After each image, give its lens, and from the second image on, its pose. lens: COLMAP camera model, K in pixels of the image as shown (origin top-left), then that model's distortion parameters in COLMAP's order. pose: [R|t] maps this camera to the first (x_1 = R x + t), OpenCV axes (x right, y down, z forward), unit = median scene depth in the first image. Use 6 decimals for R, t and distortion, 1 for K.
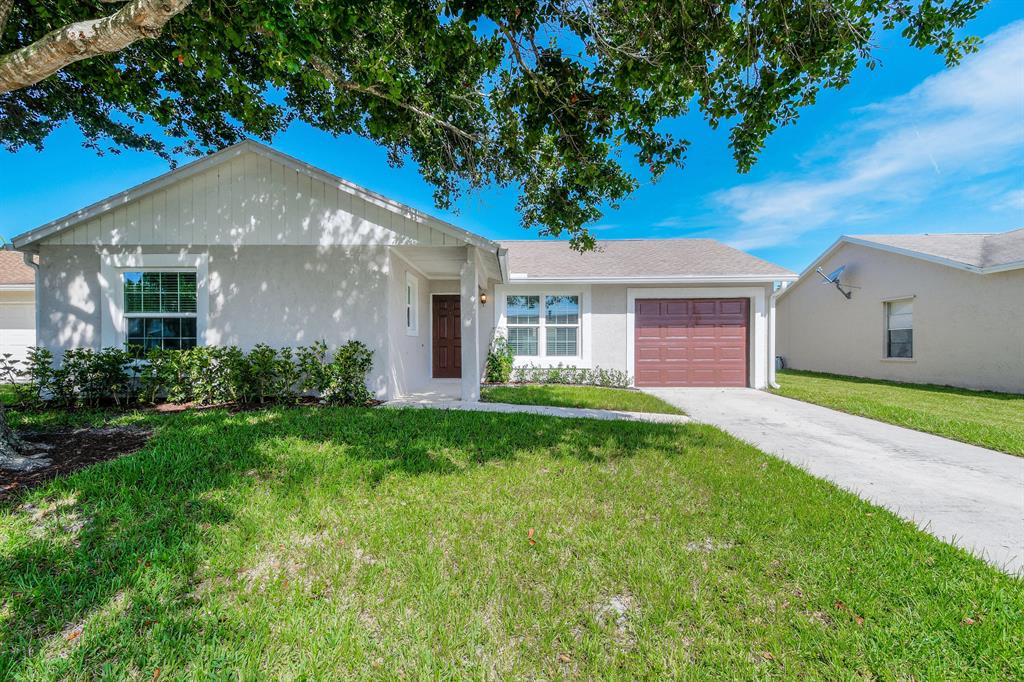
lens RADIAL K [[425.5, 0, 499.1], [0, 425.5, 346.6], [0, 0, 1]] dist [0.008741, -0.000206]
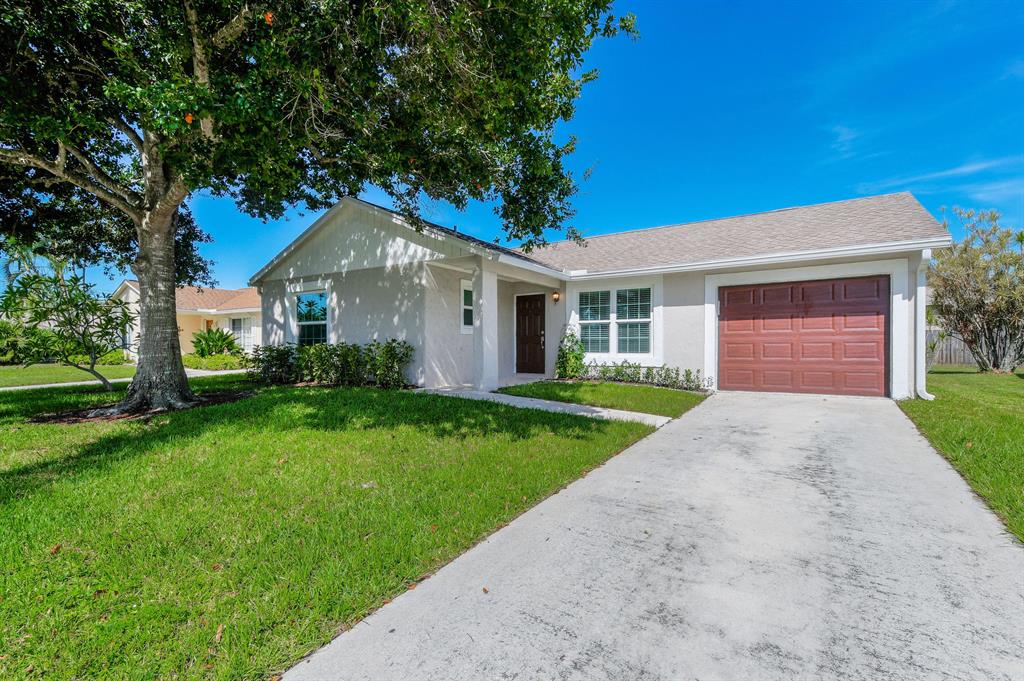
lens RADIAL K [[470.5, 0, 512.0], [0, 470.5, 340.5], [0, 0, 1]] dist [0.027779, -0.000493]
pose [[0.856518, -0.008220, -0.516052, 0.636531], [0.005126, 0.999959, -0.007421, 0.000968], [0.516092, 0.003711, 0.856525, -0.037422]]
